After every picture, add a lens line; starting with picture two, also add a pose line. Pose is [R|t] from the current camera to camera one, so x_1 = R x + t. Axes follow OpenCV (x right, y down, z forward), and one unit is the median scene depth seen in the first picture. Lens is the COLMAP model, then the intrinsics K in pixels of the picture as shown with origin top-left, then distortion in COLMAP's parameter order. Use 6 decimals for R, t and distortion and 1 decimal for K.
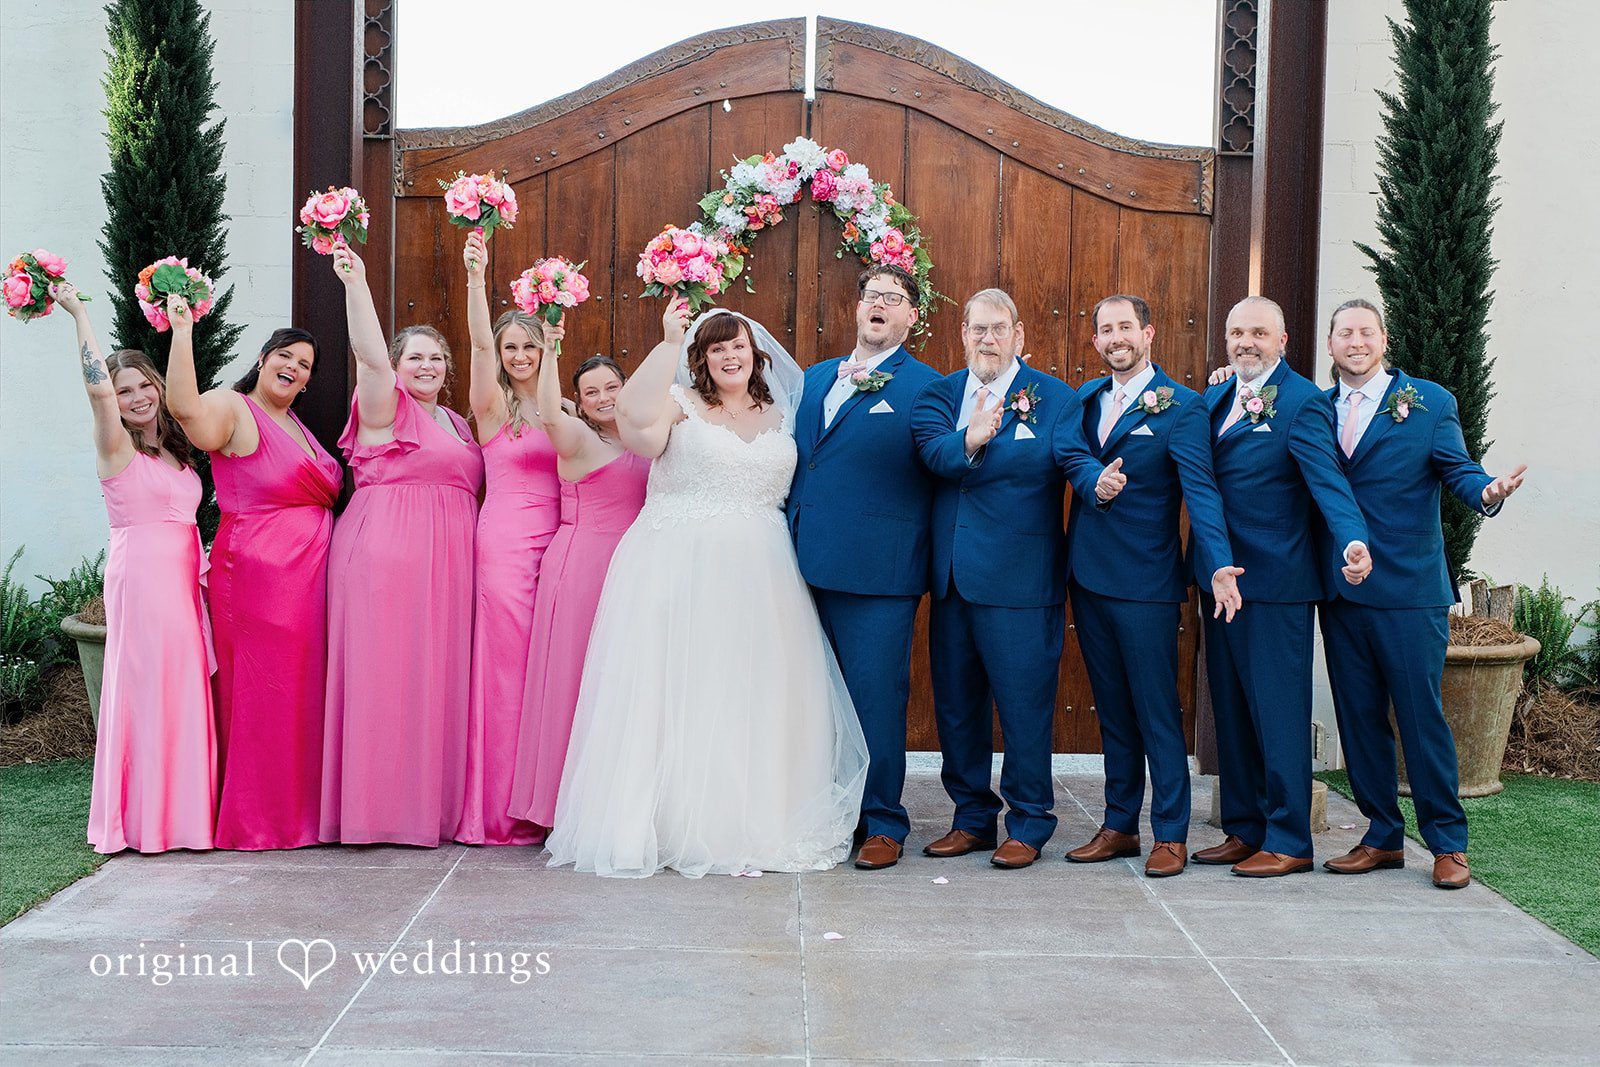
lens RADIAL K [[3061.0, 0, 825.9], [0, 3061.0, 512.2], [0, 0, 1]] dist [0.341749, 0.000000]
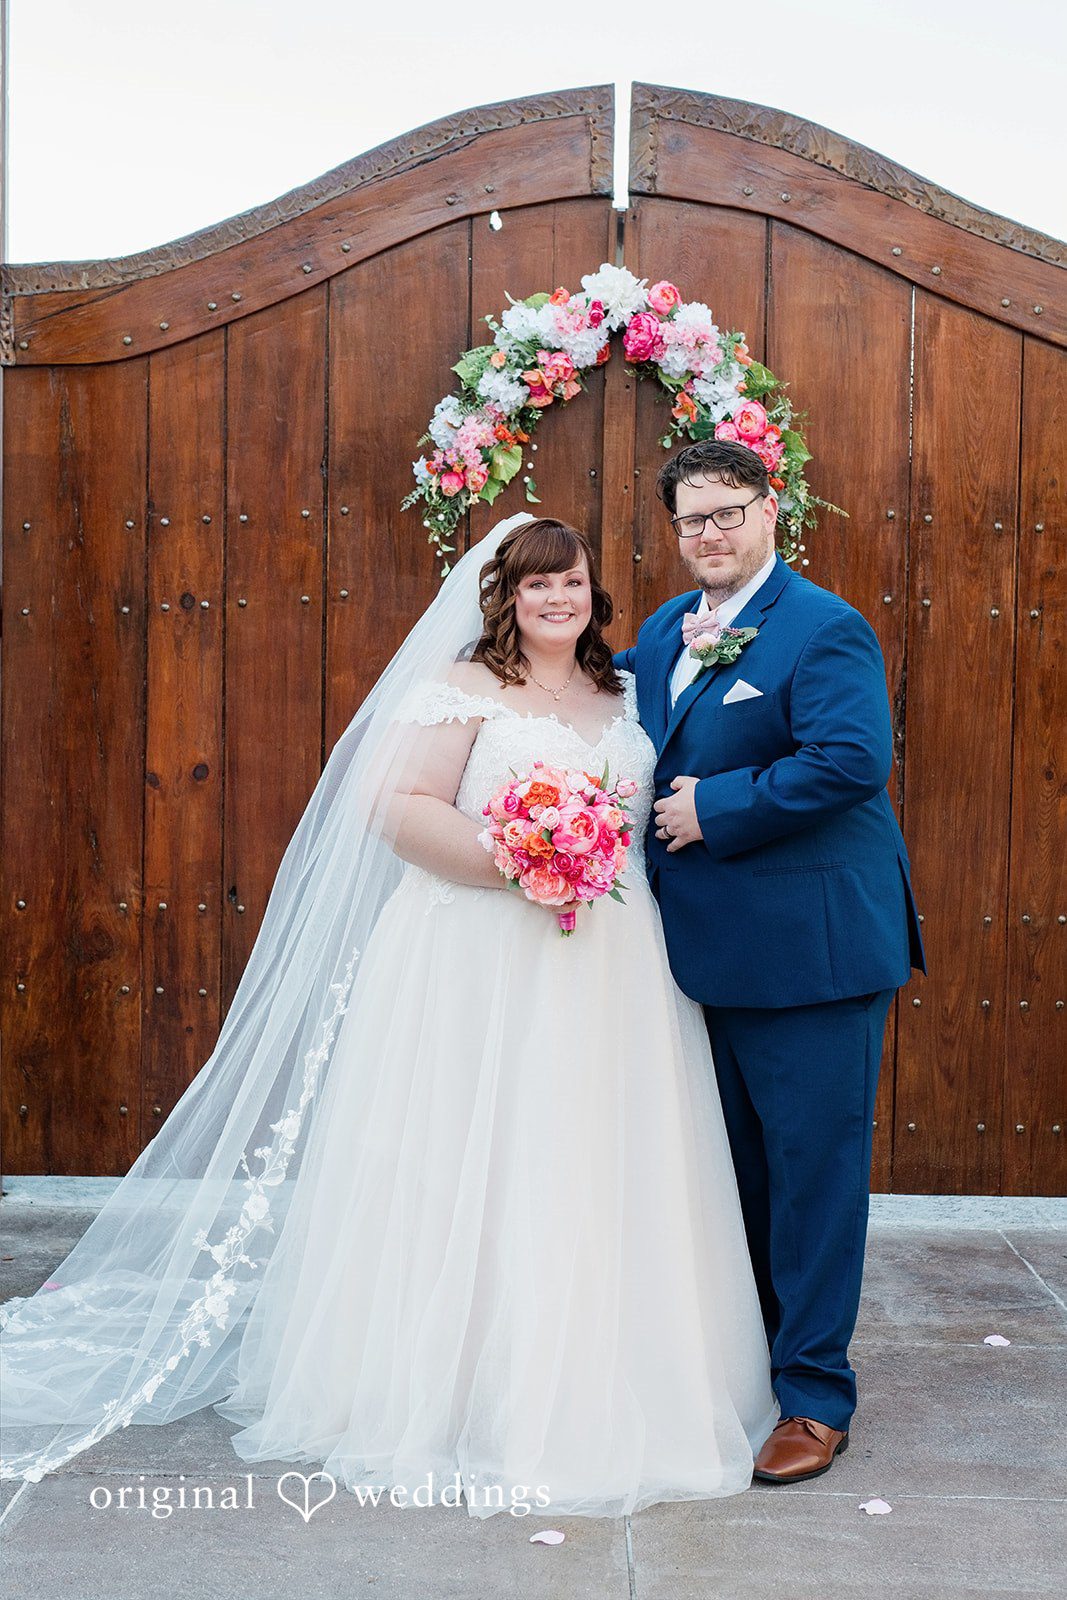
lens RADIAL K [[3061.0, 0, 486.2], [0, 3061.0, 741.9], [0, 0, 1]] dist [0.341749, 0.000000]
pose [[0.999232, -0.007561, -0.038451, -0.009411], [0.007405, 0.999964, -0.004185, -0.017081], [0.038481, 0.003897, 0.999252, 0.335893]]
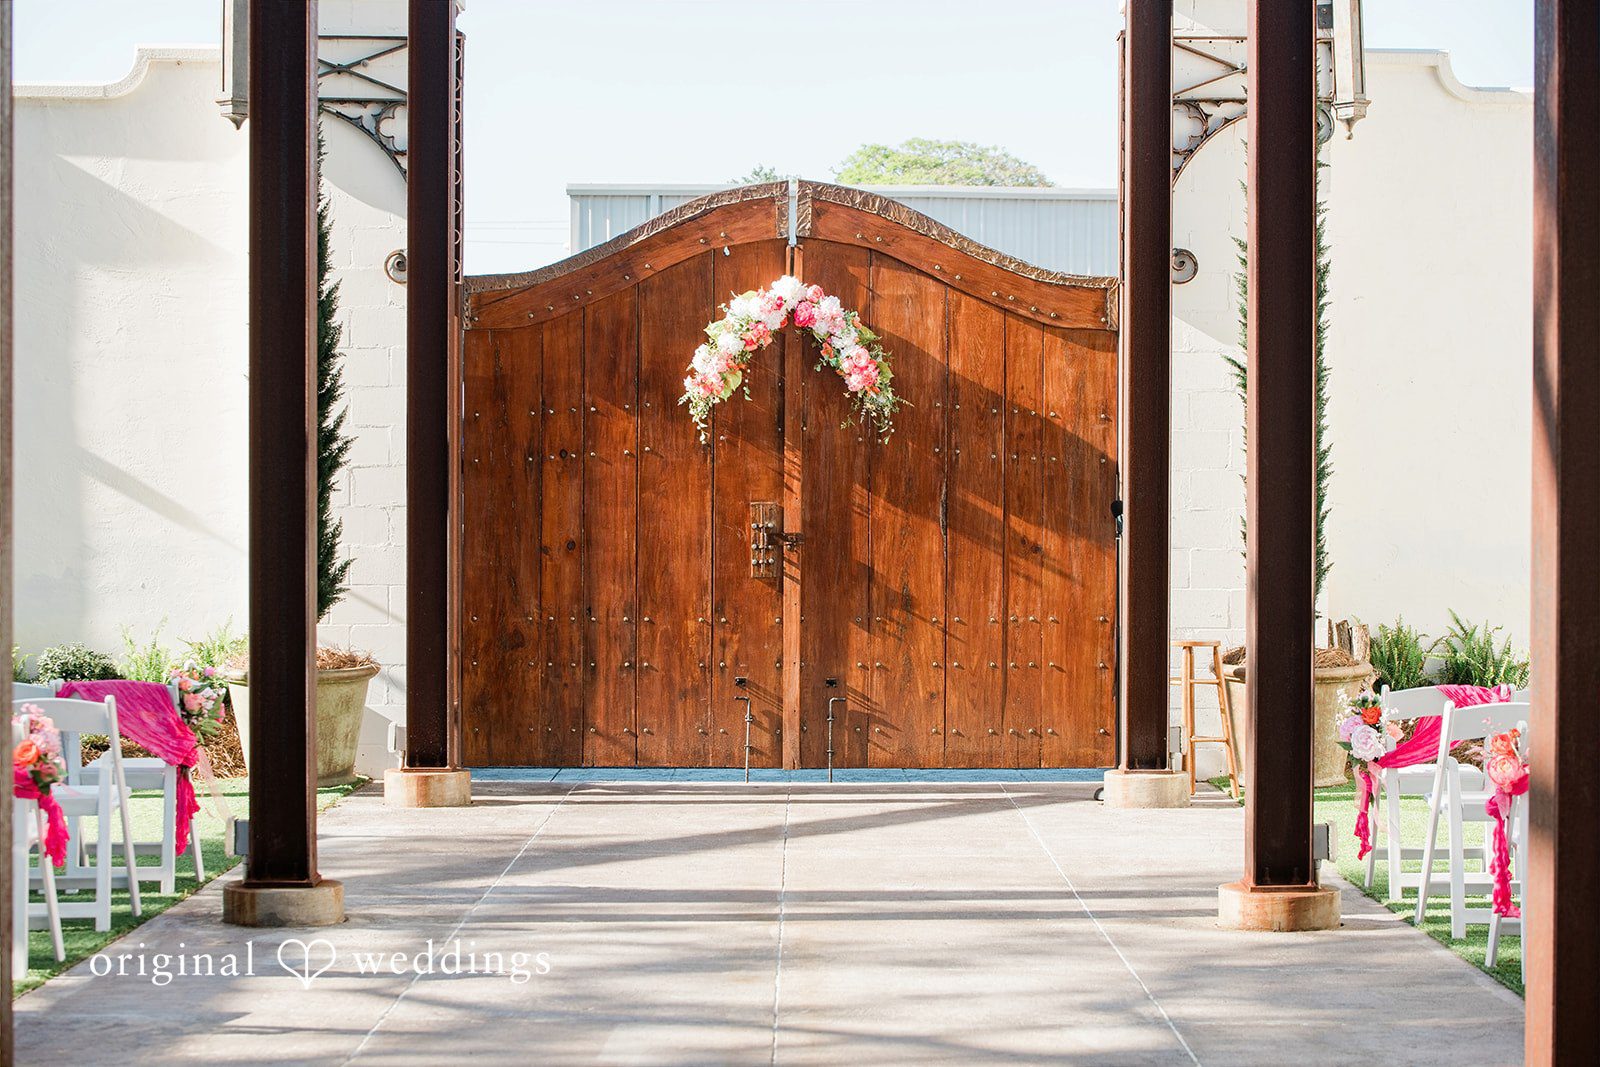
lens RADIAL K [[3061.0, 0, 790.1], [0, 3061.0, 533.9], [0, 0, 1]] dist [0.341749, 0.000000]
pose [[0.999637, -0.018627, -0.019442, 0.015722], [0.018346, 0.999726, -0.014515, 0.001311], [0.019707, 0.014153, 0.999706, -0.243385]]
